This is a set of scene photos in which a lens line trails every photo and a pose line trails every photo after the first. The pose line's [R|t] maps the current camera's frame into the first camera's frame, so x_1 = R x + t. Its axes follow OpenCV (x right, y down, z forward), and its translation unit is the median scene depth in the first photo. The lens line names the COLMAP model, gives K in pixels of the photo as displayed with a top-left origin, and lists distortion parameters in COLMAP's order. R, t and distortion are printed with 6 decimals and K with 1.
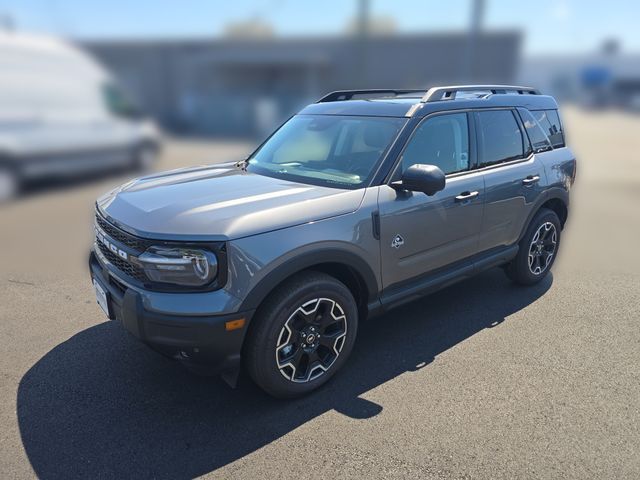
lens RADIAL K [[467.5, 0, 320.0], [0, 467.5, 240.0], [0, 0, 1]] dist [0.002071, -0.002183]
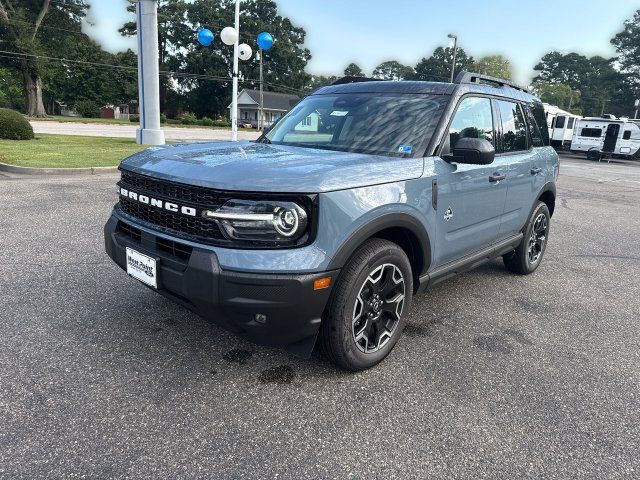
lens RADIAL K [[467.5, 0, 320.0], [0, 467.5, 240.0], [0, 0, 1]] dist [0.002071, -0.002183]
pose [[0.983699, 0.022554, 0.178403, -0.313183], [-0.014997, 0.998937, -0.043591, 0.118850], [-0.179197, 0.040204, 0.982991, 0.078792]]
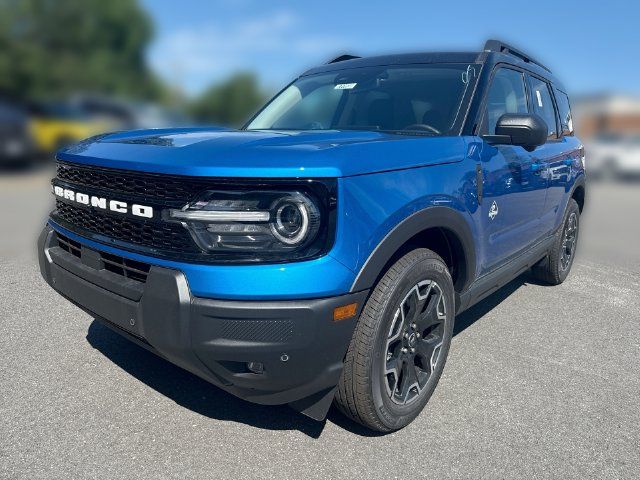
lens RADIAL K [[467.5, 0, 320.0], [0, 467.5, 240.0], [0, 0, 1]] dist [0.002071, -0.002183]
pose [[0.978274, -0.002811, 0.207295, -0.303628], [0.017269, 0.997538, -0.067971, 0.111030], [-0.206594, 0.070074, 0.975914, 0.349438]]
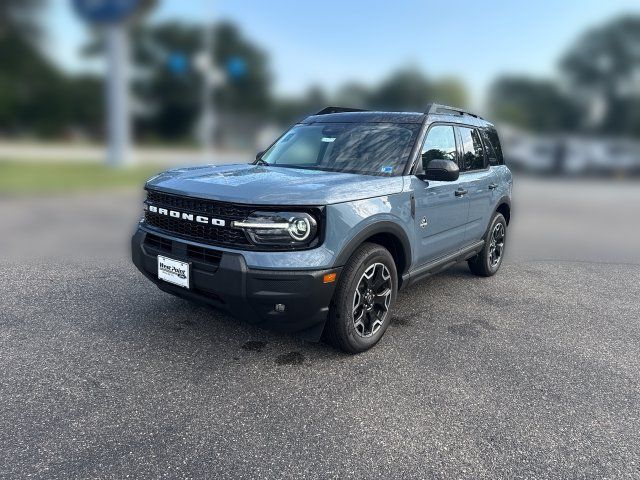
lens RADIAL K [[467.5, 0, 320.0], [0, 467.5, 240.0], [0, 0, 1]] dist [0.002071, -0.002183]
pose [[0.968305, 0.005973, 0.249699, -0.437127], [0.015769, 0.996258, -0.084983, 0.163324], [-0.249272, 0.086227, 0.964587, -0.096911]]
